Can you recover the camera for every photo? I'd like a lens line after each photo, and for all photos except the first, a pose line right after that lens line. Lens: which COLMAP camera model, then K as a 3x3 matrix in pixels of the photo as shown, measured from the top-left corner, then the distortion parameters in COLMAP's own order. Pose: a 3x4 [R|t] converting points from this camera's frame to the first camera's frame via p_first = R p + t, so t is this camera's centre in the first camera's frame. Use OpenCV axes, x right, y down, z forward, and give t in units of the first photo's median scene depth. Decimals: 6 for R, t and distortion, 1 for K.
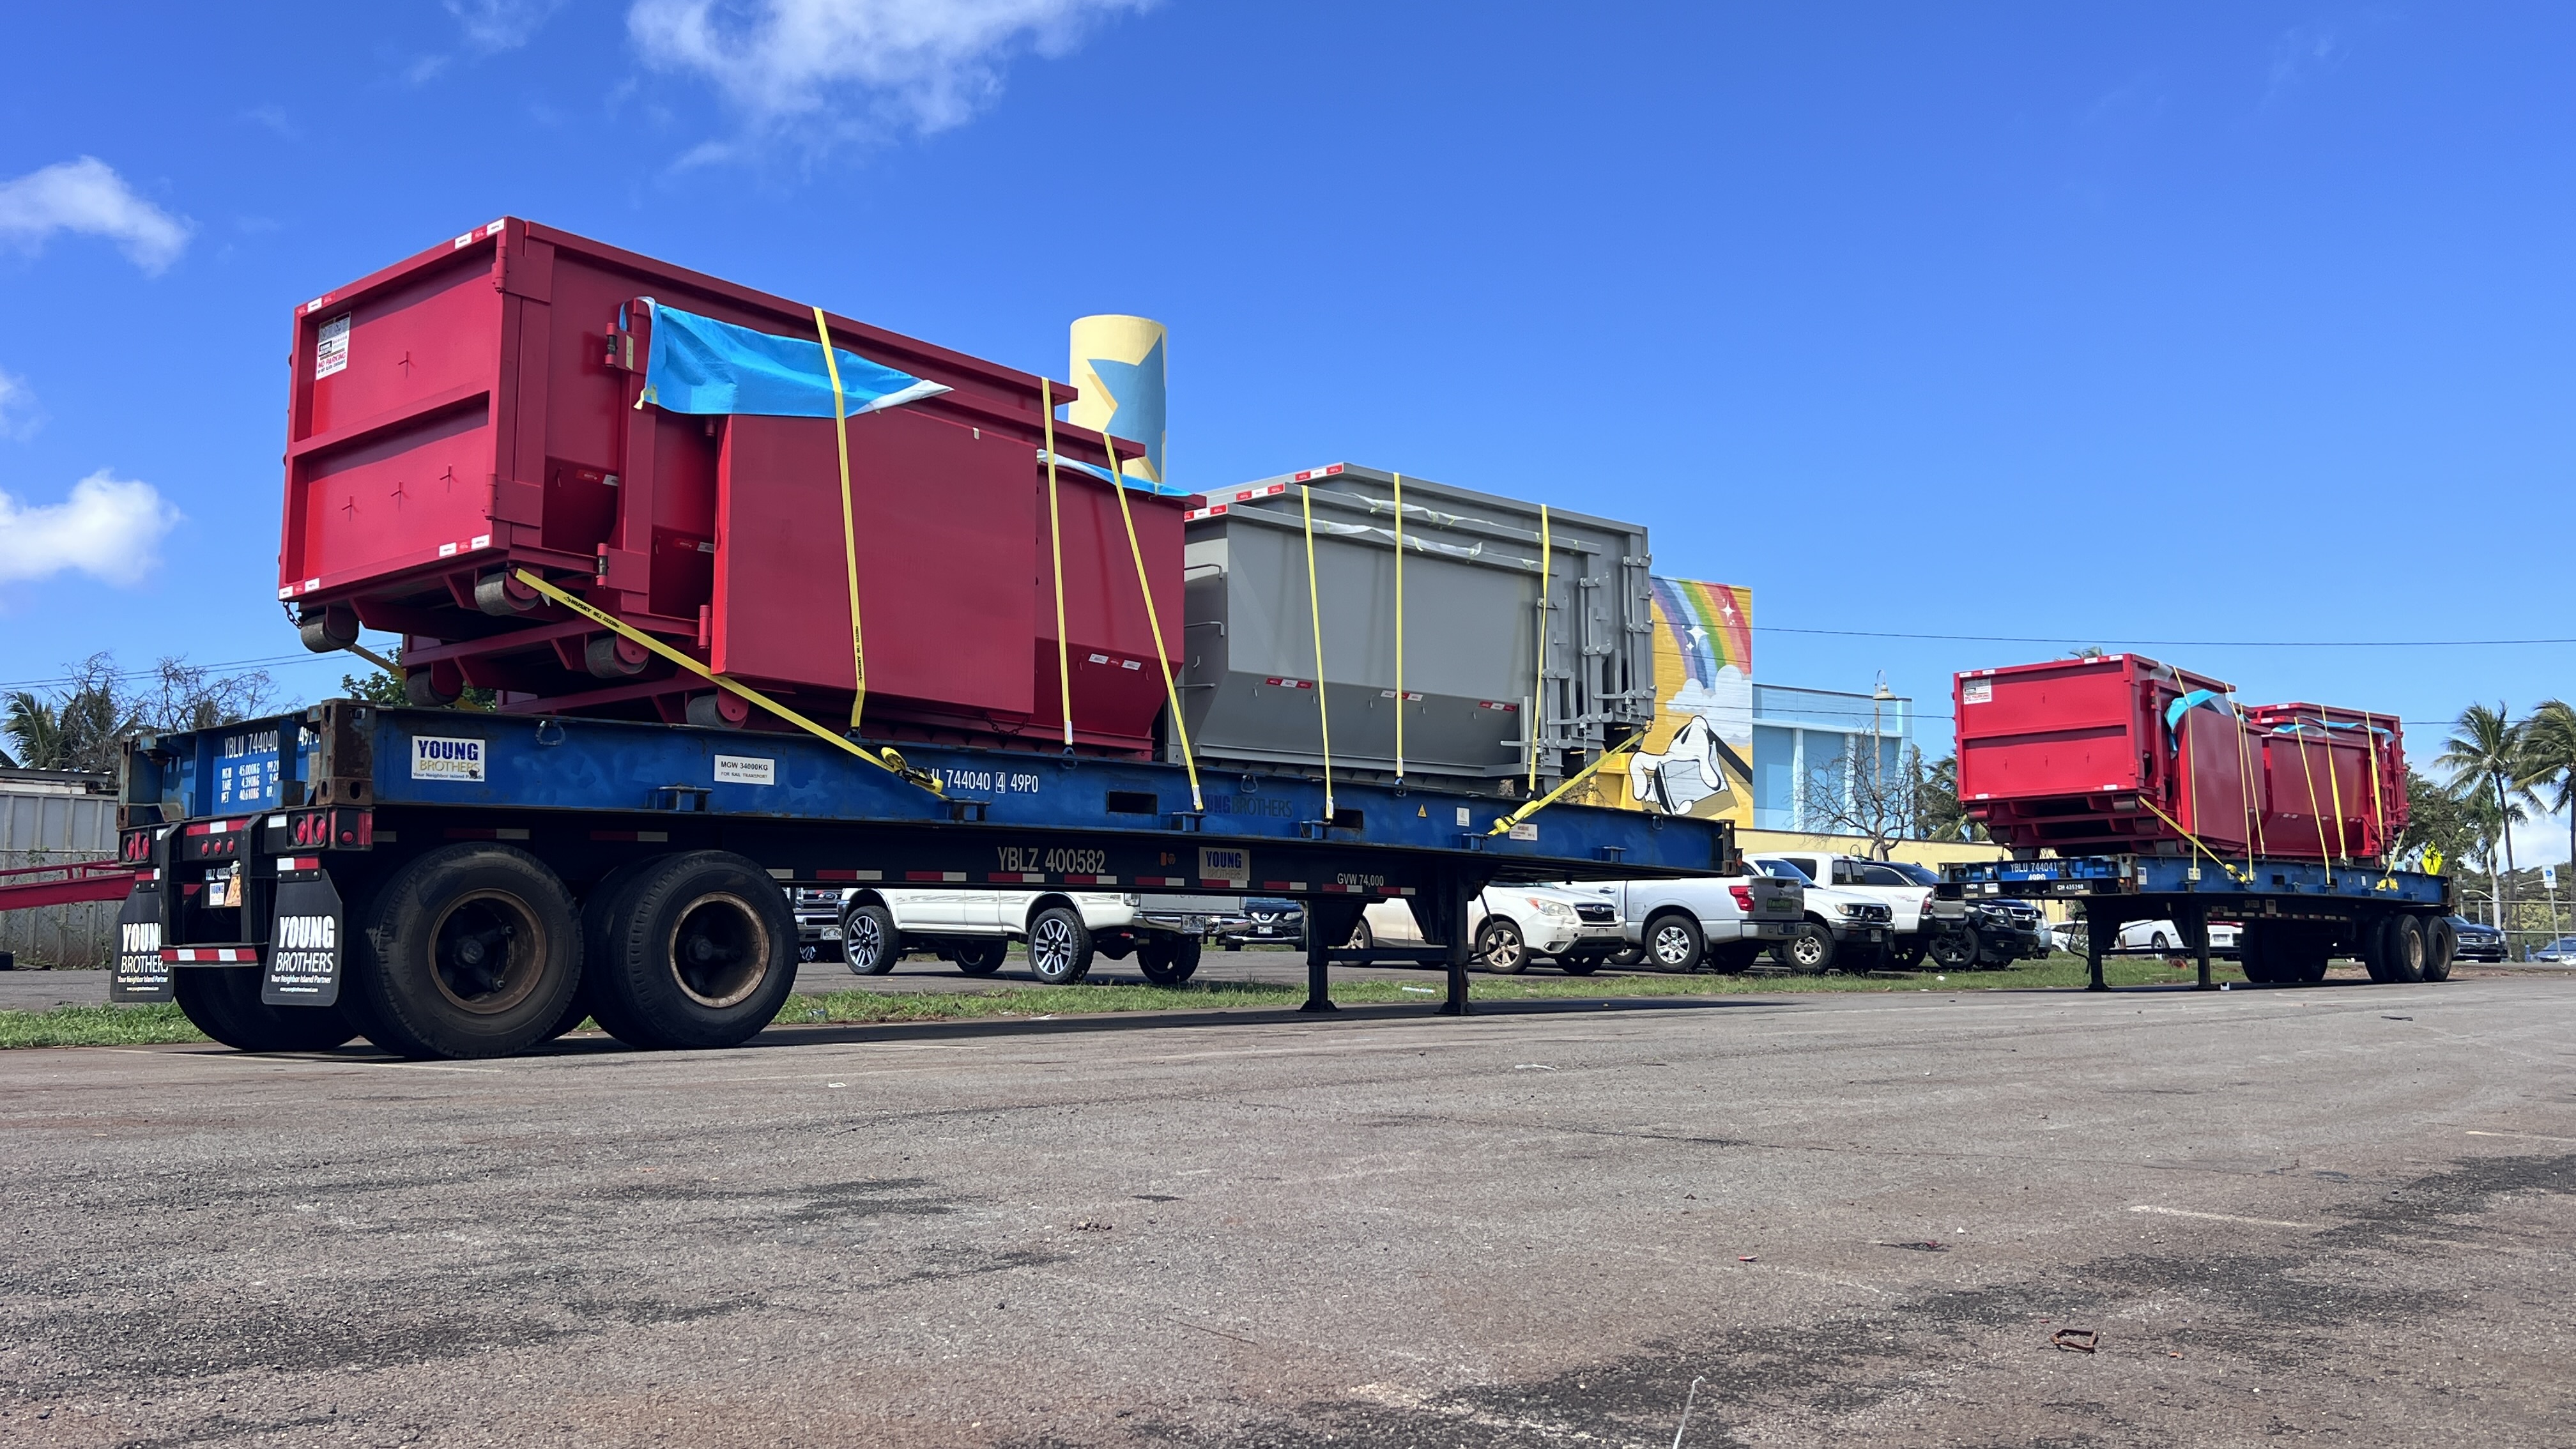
lens RADIAL K [[2082.0, 0, 1288.7], [0, 2082.0, 740.6], [0, 0, 1]] dist [0.030722, -0.029803]
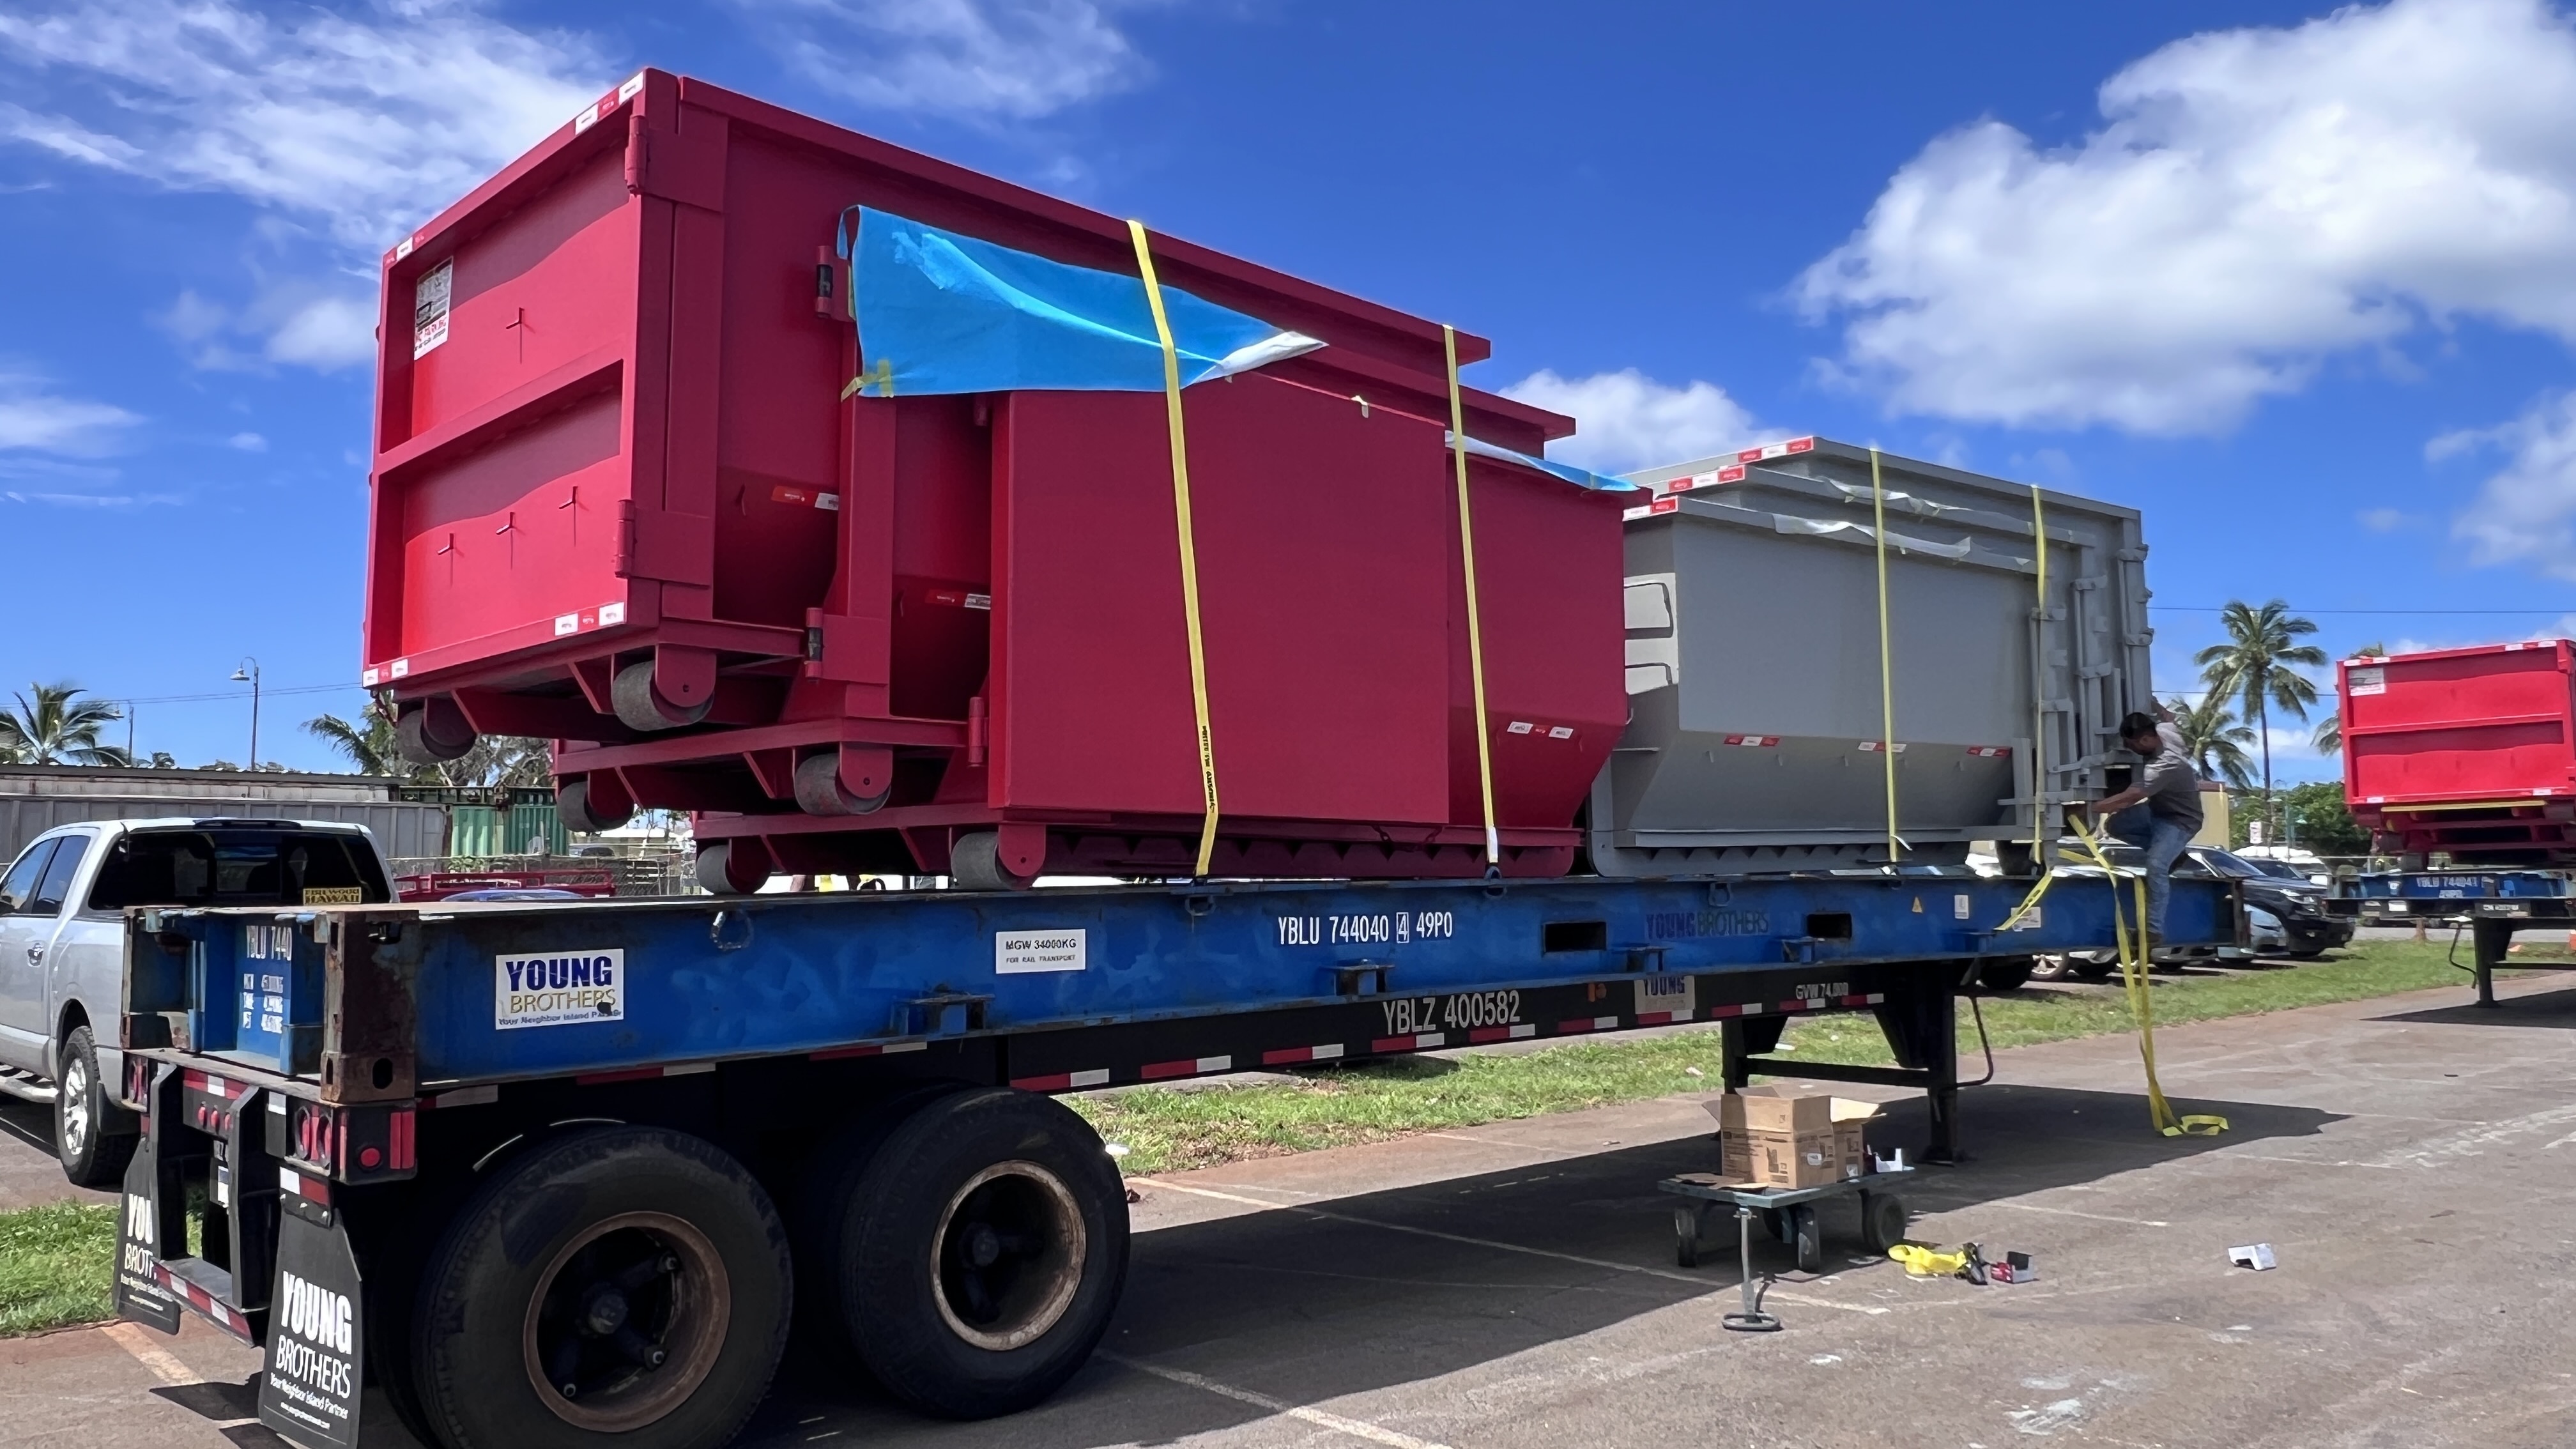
lens RADIAL K [[1864.8, 0, 1279.4], [0, 1864.8, 728.0], [0, 0, 1]] dist [0.003533, 0.003519]
pose [[0.994620, -0.011281, -0.102979, -0.126264], [0.013507, 0.999689, 0.020951, -0.062881], [0.102711, -0.022230, 0.994463, 0.432934]]
